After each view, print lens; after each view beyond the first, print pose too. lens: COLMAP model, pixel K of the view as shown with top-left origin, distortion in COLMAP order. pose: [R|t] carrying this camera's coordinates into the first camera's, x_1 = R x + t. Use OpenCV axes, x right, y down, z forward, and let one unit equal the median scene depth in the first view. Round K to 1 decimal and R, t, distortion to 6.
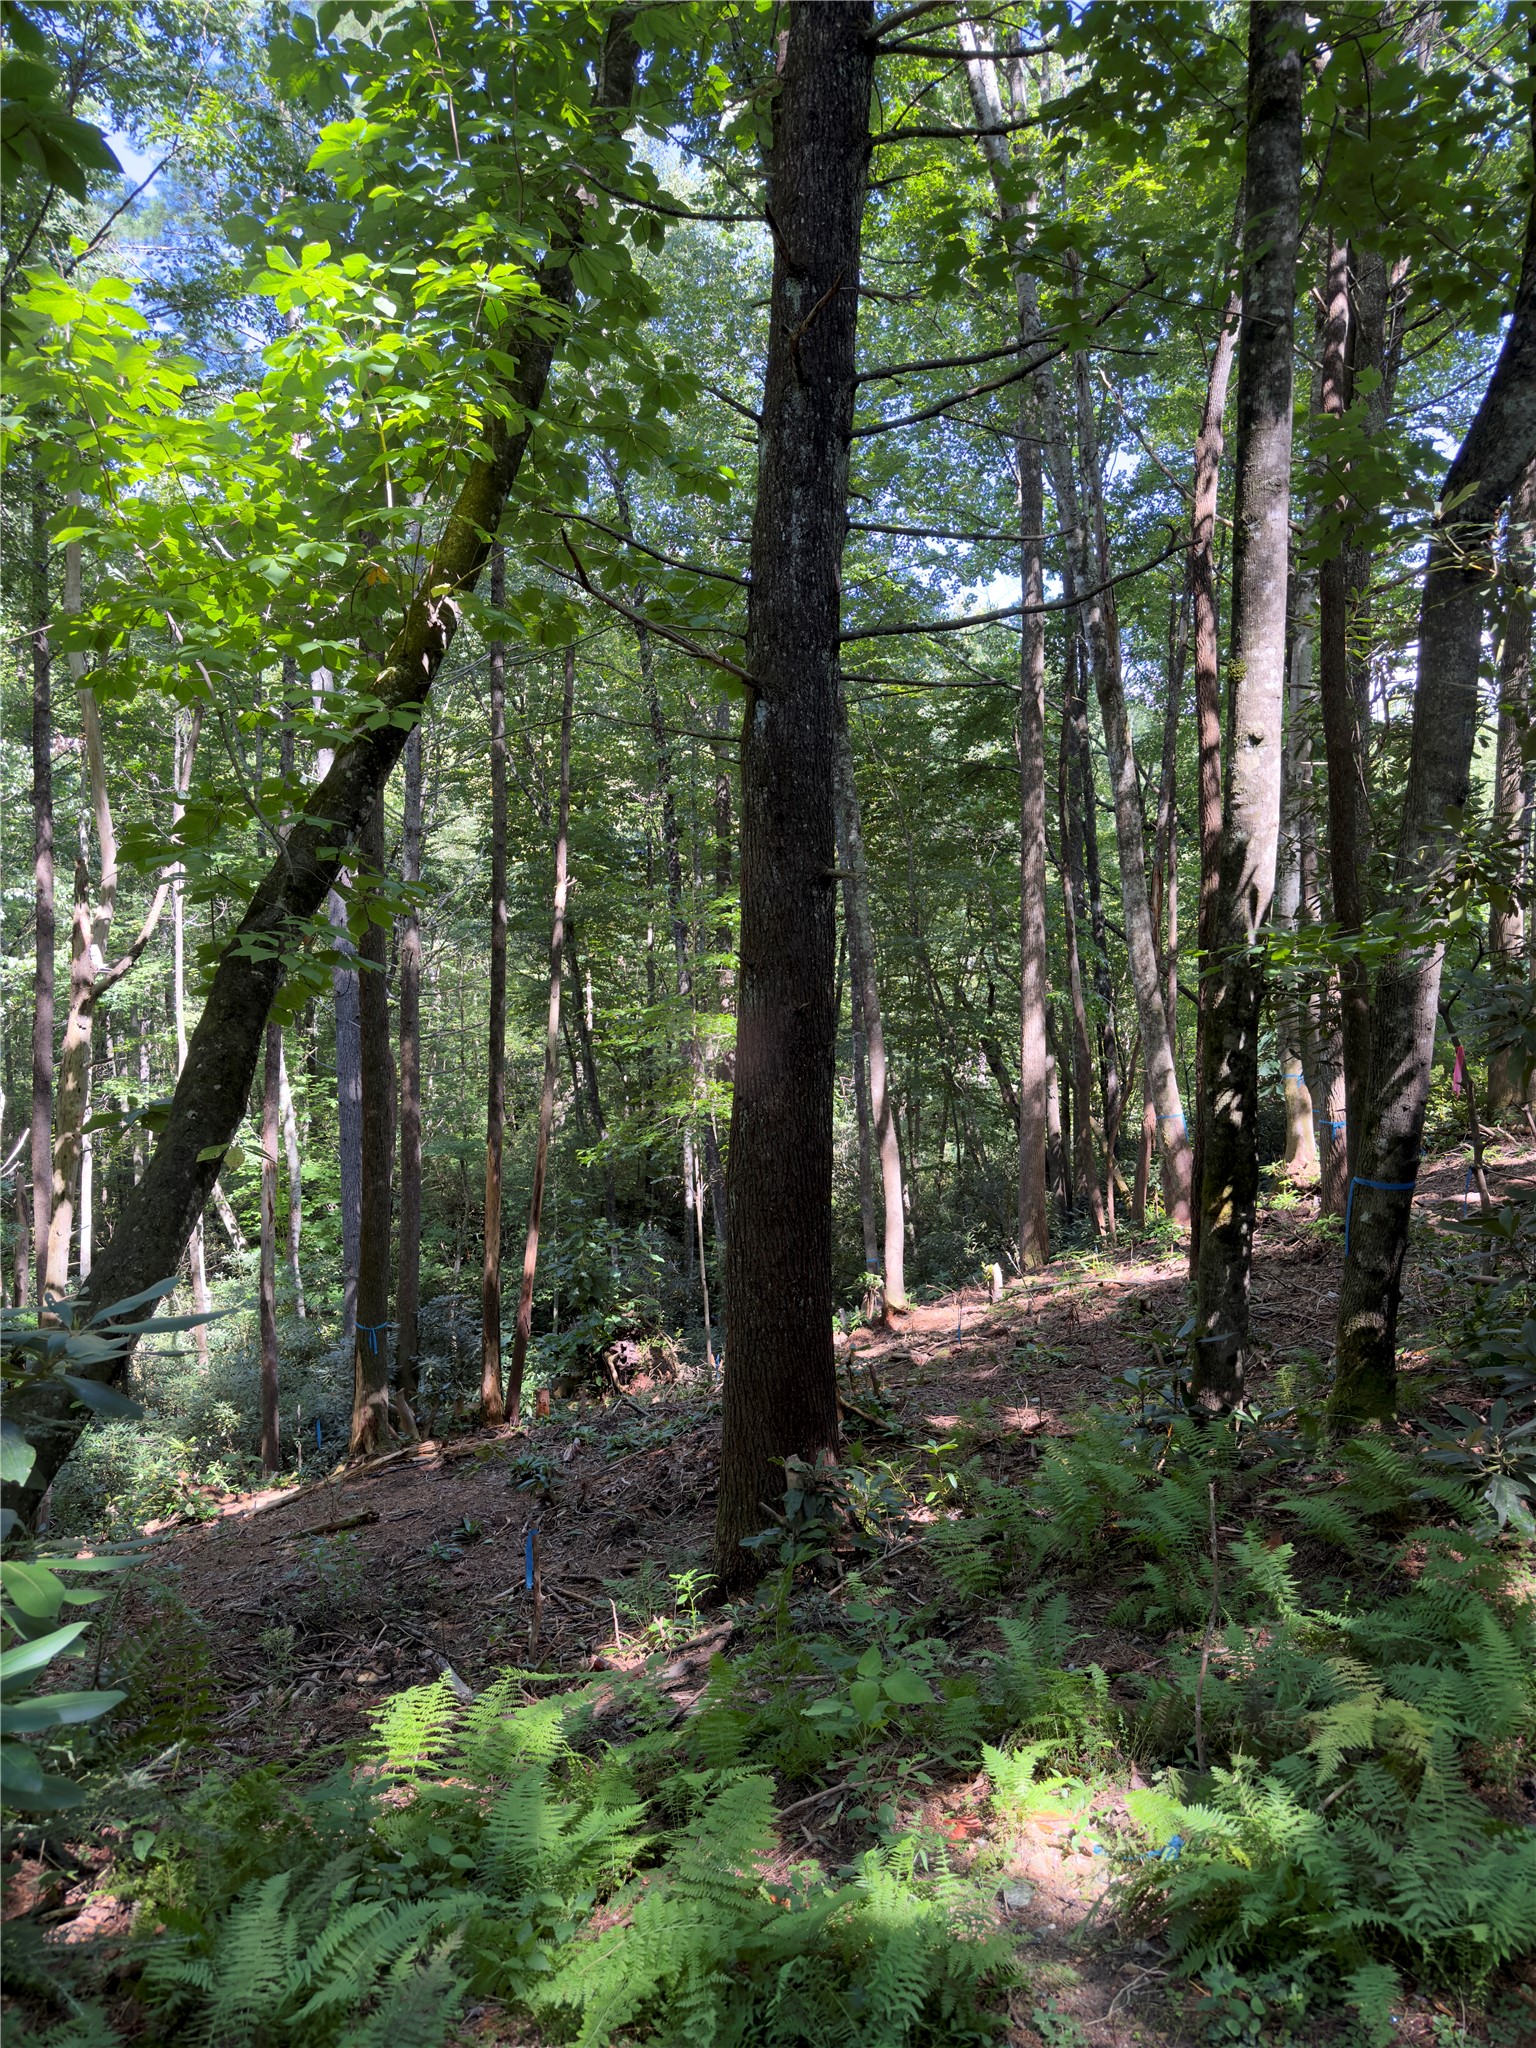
lens RADIAL K [[1426.7, 0, 766.2], [0, 1426.7, 1033.6], [0, 0, 1]] dist [0.076820, -0.010698]
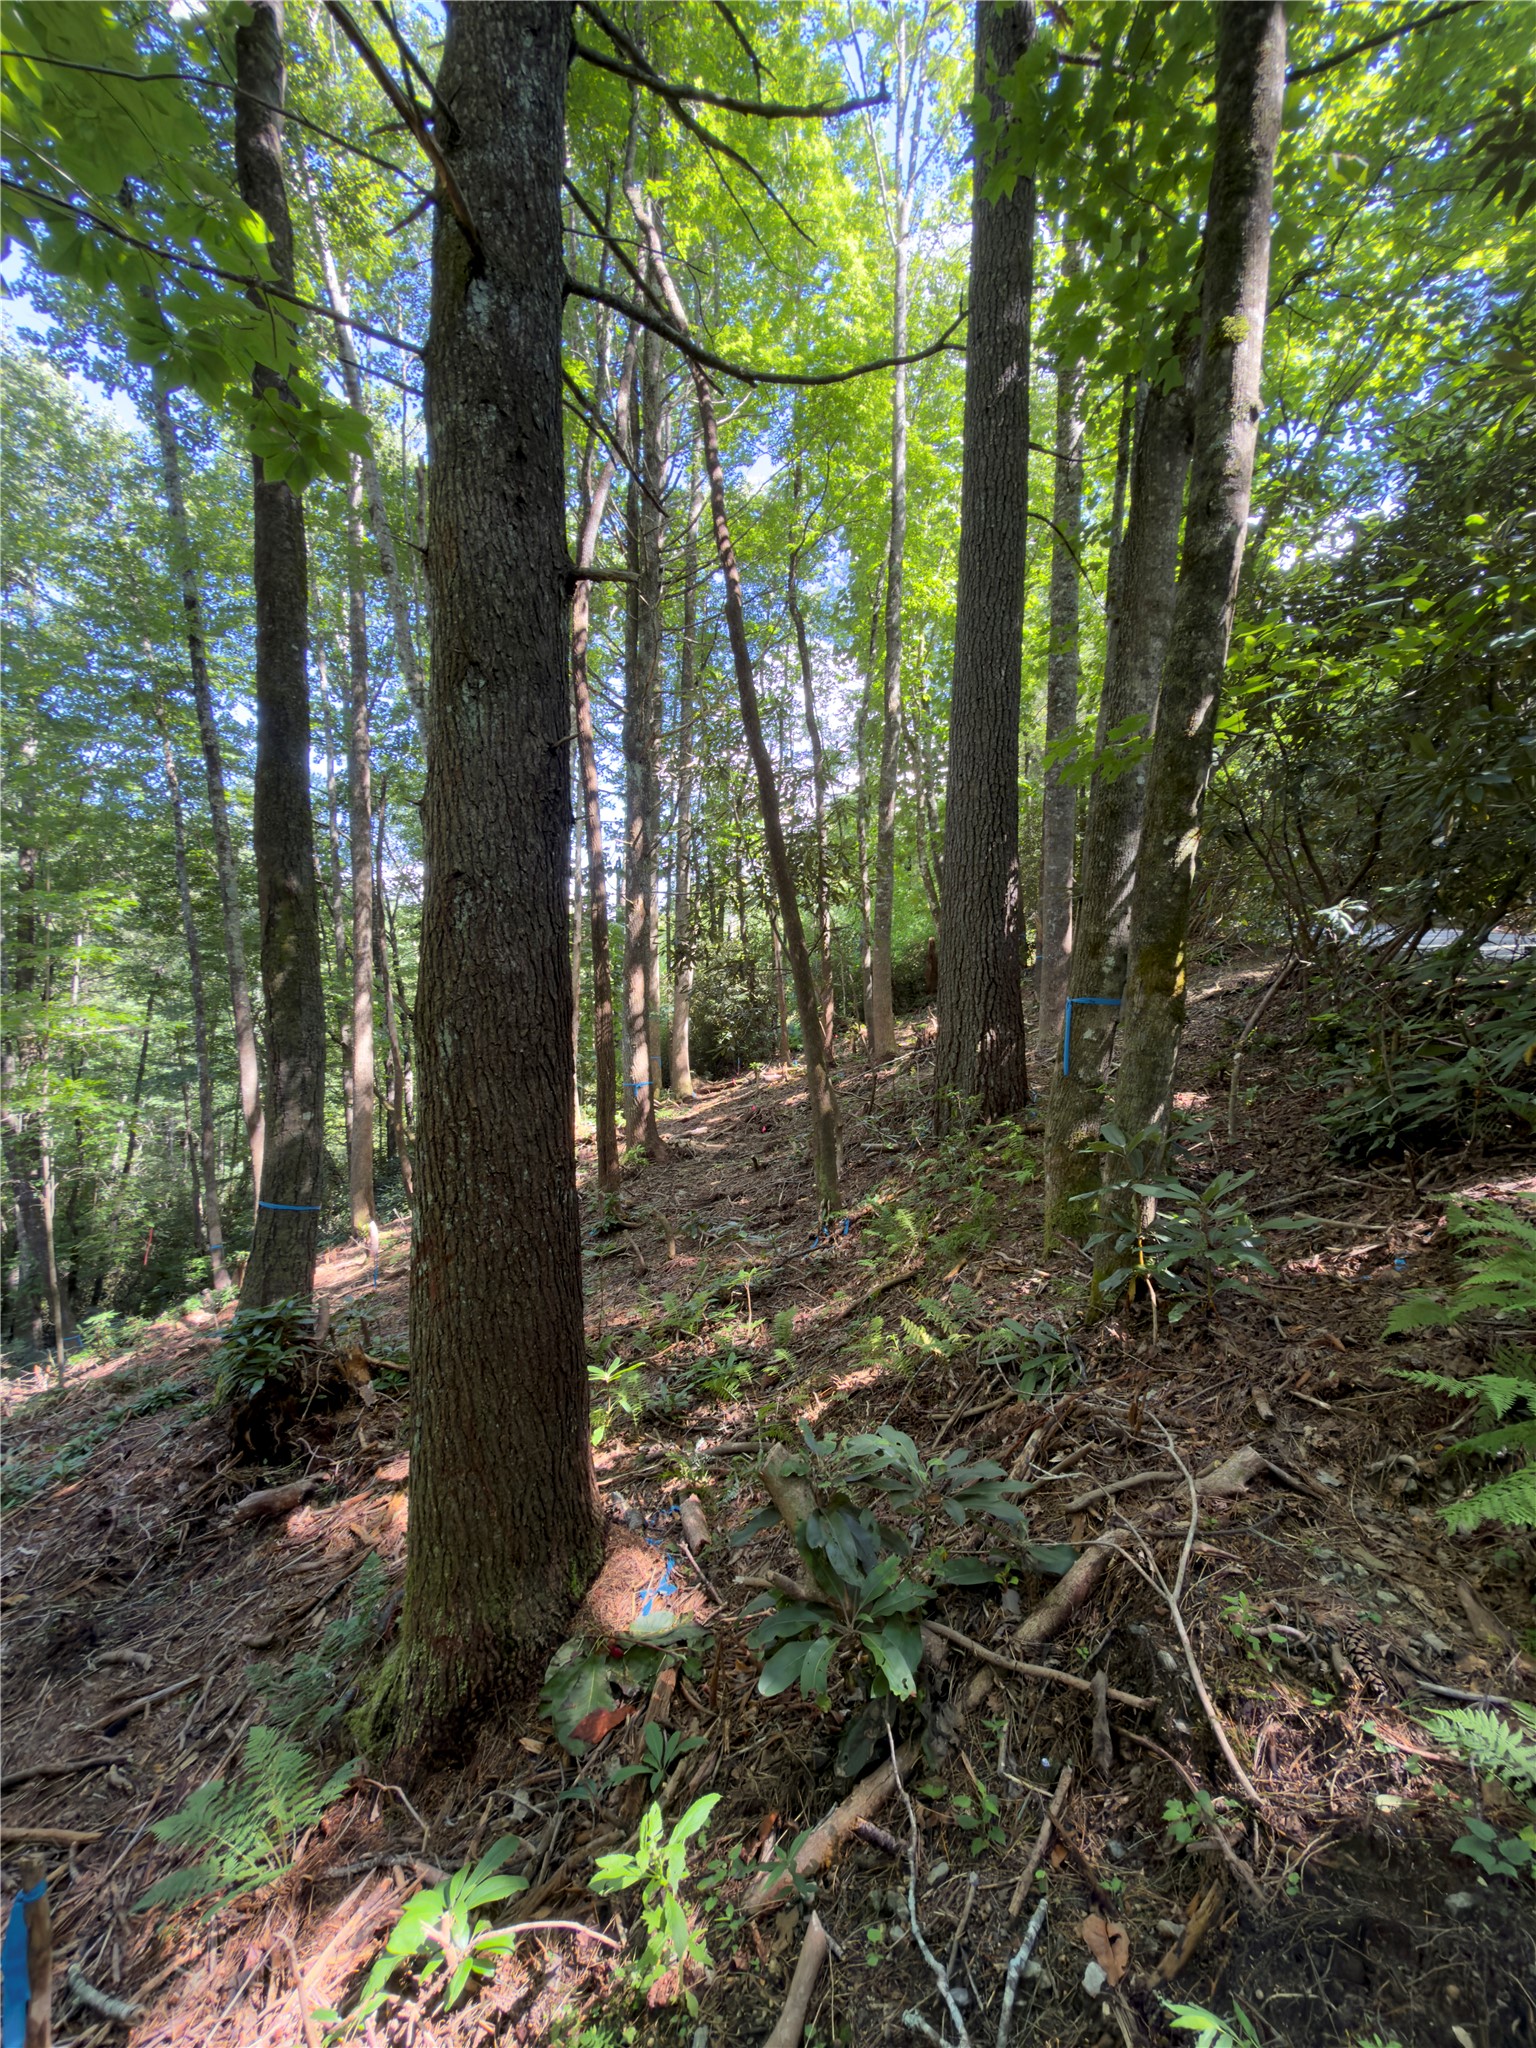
lens RADIAL K [[815.0, 0, 768.7], [0, 815.0, 1025.8], [0, 0, 1]] dist [-0.000196, 0.000302]
pose [[0.740705, 0.013090, 0.671703, -0.070181], [0.040113, 0.997165, -0.063666, 0.063655], [-0.670632, 0.074102, 0.738080, 0.302353]]
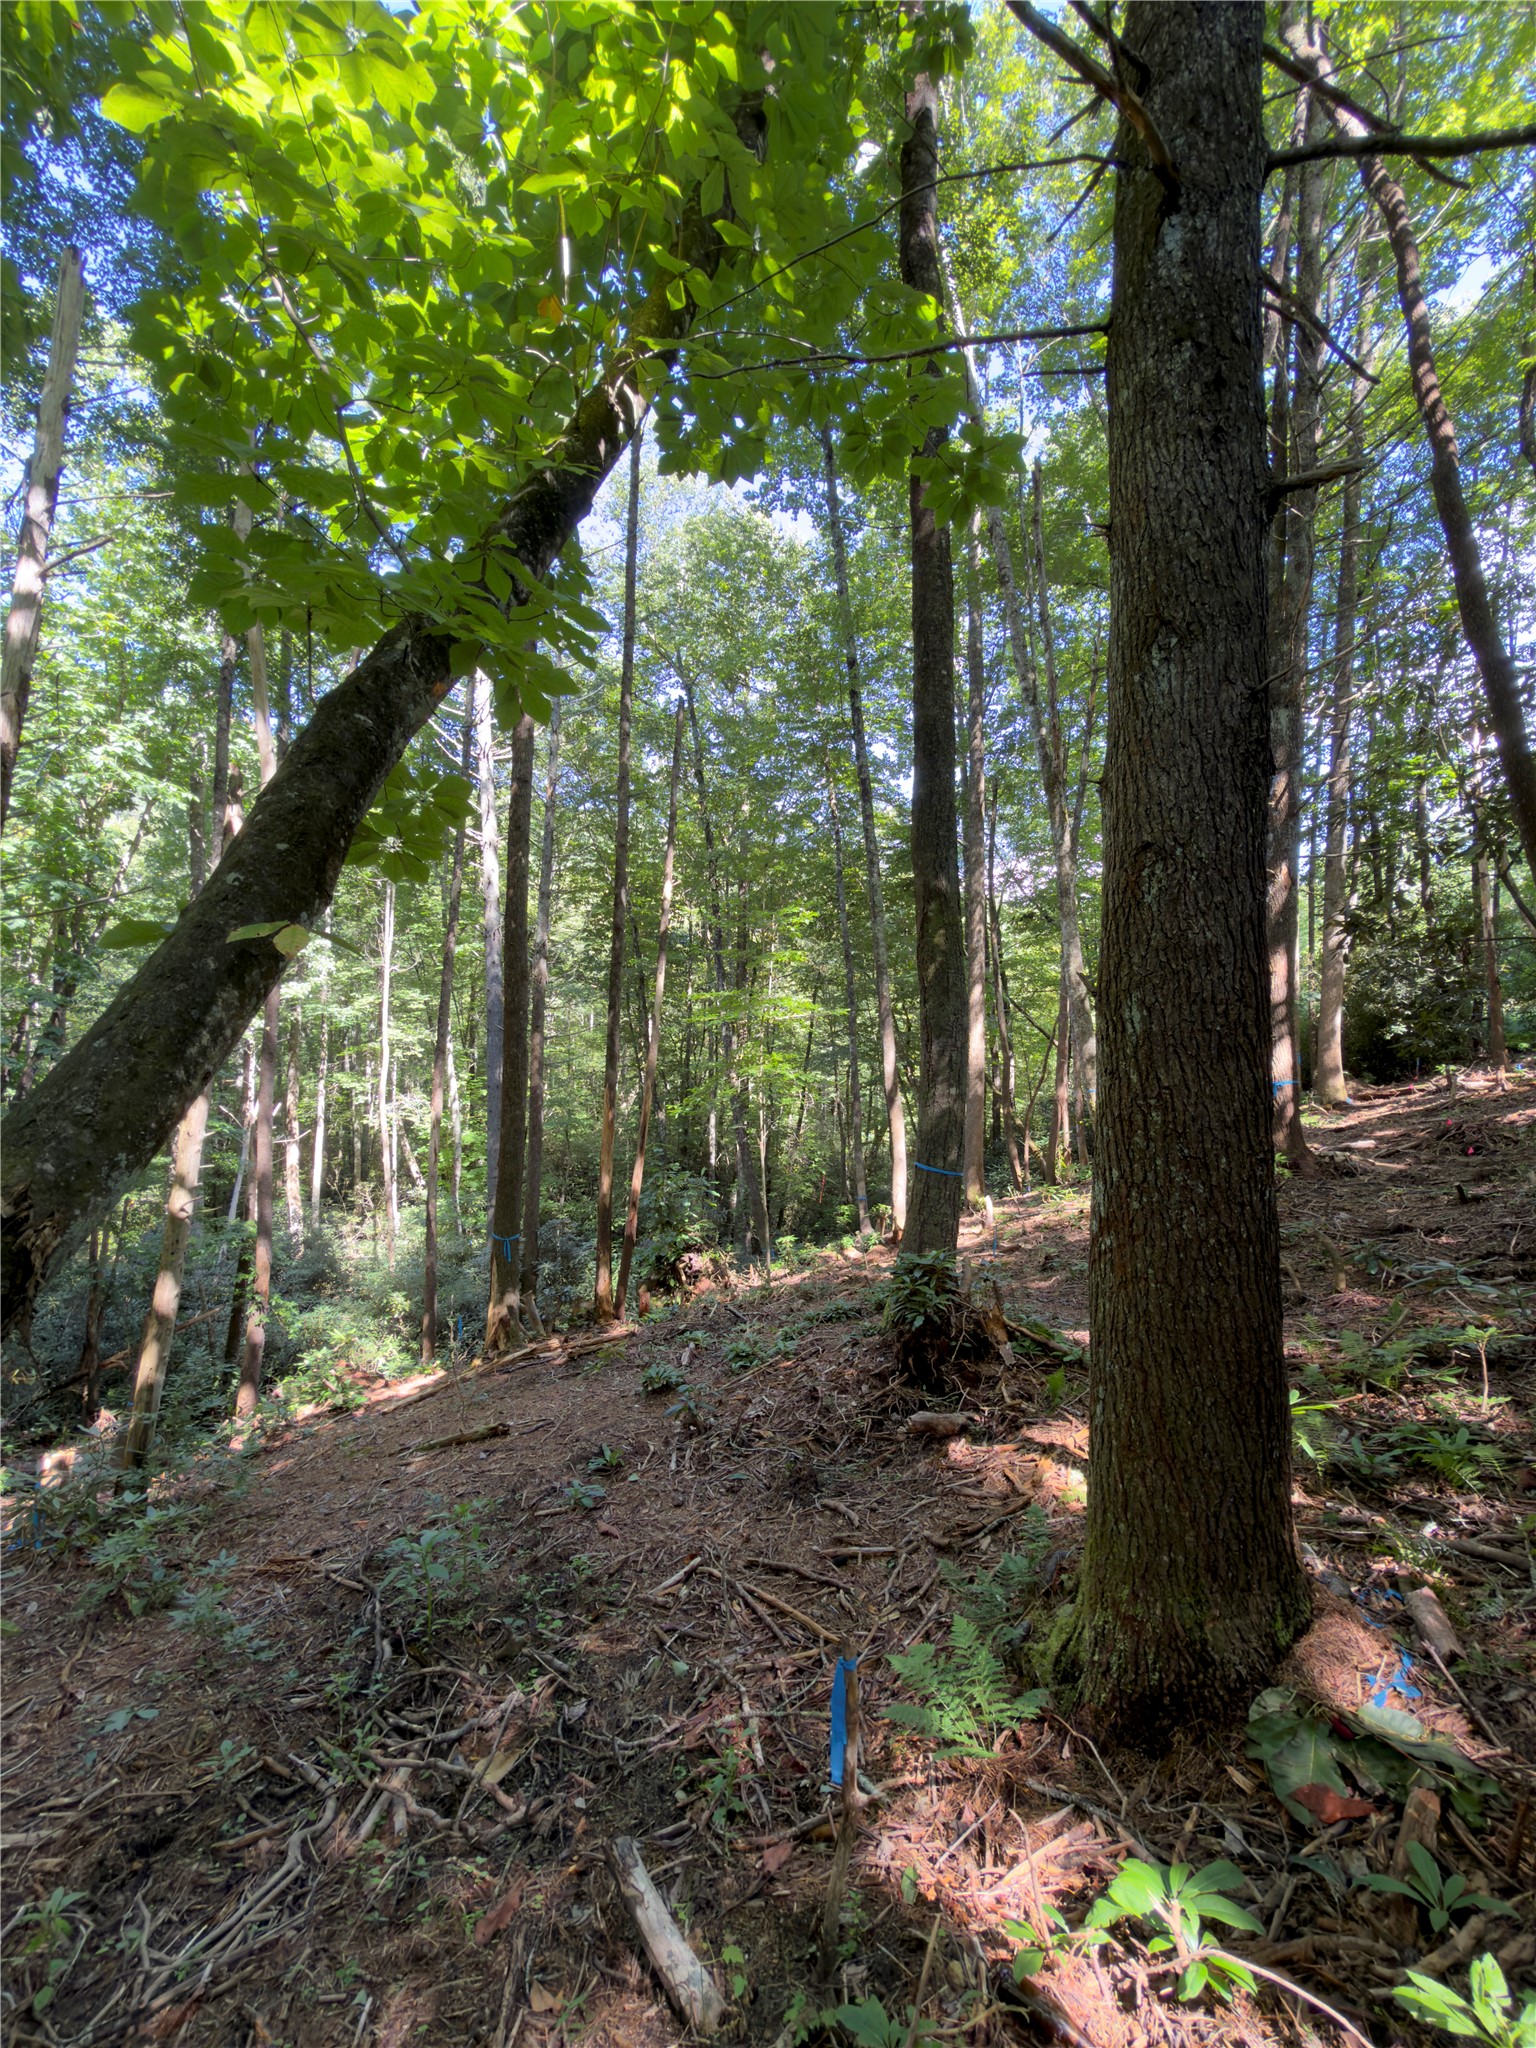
lens RADIAL K [[815.0, 0, 767.0], [0, 815.0, 1026.1], [0, 0, 1]] dist [-0.000196, 0.000302]
pose [[0.999183, 0.018742, 0.035797, -0.085766], [-0.016536, 0.998002, -0.060974, 0.066320], [-0.036869, 0.060333, 0.997497, 0.308766]]
